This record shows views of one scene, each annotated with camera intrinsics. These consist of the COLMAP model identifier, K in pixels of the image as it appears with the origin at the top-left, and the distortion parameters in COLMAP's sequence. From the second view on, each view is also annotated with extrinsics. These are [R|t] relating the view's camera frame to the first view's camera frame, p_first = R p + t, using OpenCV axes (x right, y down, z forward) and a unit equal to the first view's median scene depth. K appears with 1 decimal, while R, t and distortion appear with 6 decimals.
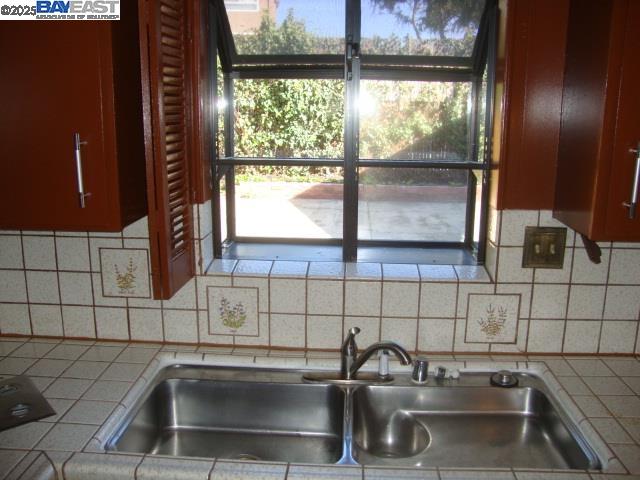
lens RADIAL K [[571.1, 0, 320.0], [0, 571.1, 240.0], [0, 0, 1]] dist [-0.112439, 0.006274]
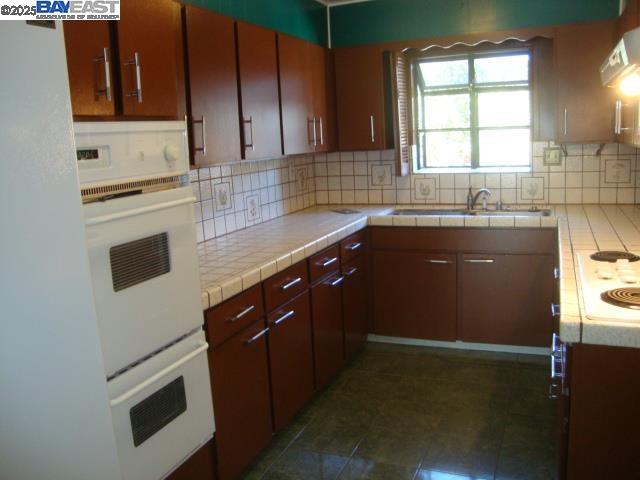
lens RADIAL K [[571.1, 0, 320.0], [0, 571.1, 240.0], [0, 0, 1]] dist [-0.112439, 0.006274]
pose [[0.940095, 0.012531, -0.340681, 0.260356], [-0.019371, 0.999673, -0.016681, 0.396657], [0.340361, 0.022281, 0.940031, -1.463969]]
